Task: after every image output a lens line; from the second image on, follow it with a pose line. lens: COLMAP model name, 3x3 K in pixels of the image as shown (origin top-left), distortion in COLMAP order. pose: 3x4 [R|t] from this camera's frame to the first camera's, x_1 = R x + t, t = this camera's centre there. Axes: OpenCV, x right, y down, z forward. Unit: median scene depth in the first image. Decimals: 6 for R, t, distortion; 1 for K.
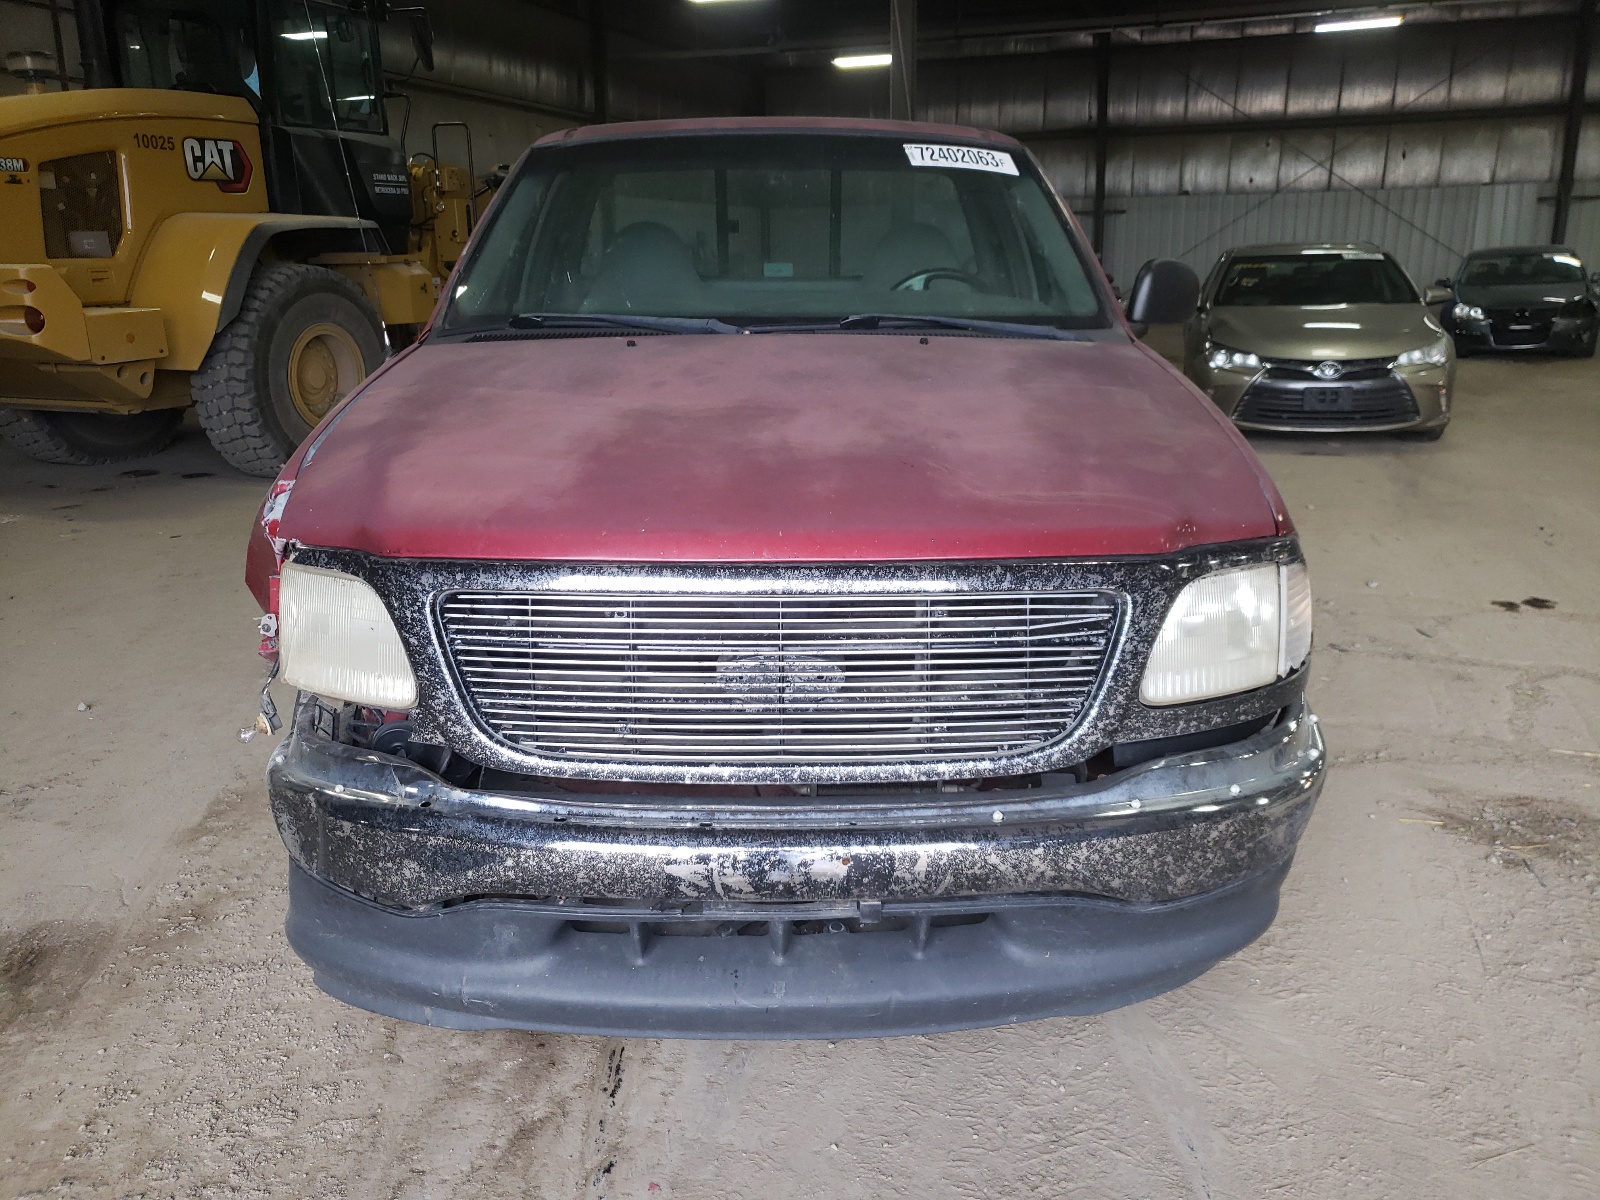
lens RADIAL K [[1309.0, 0, 806.5], [0, 1309.0, 658.5], [0, 0, 1]] dist [-0.045384, -0.002250]
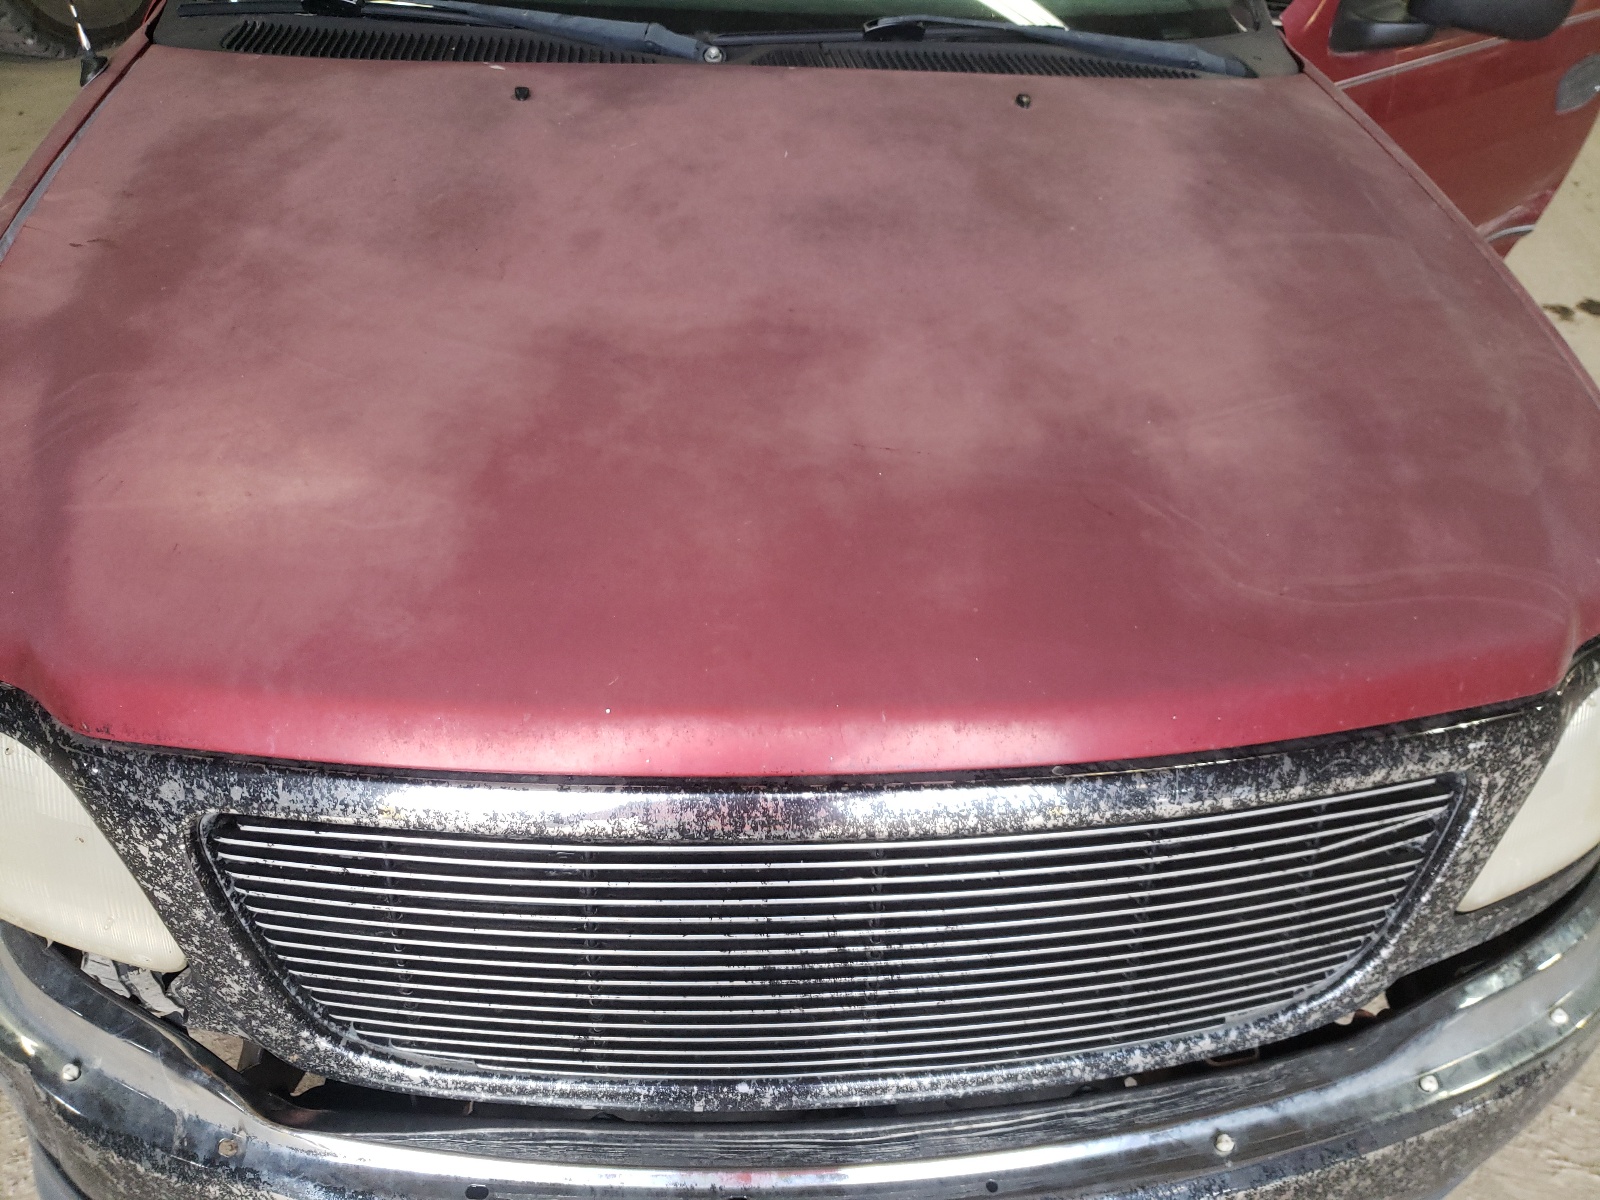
lens RADIAL K [[1309.0, 0, 806.5], [0, 1309.0, 658.5], [0, 0, 1]] dist [-0.045384, -0.002250]
pose [[0.995610, -0.014914, 0.092401, -0.083910], [-0.016169, 0.944976, 0.326739, -0.245368], [-0.092190, -0.326798, 0.940587, 0.470952]]
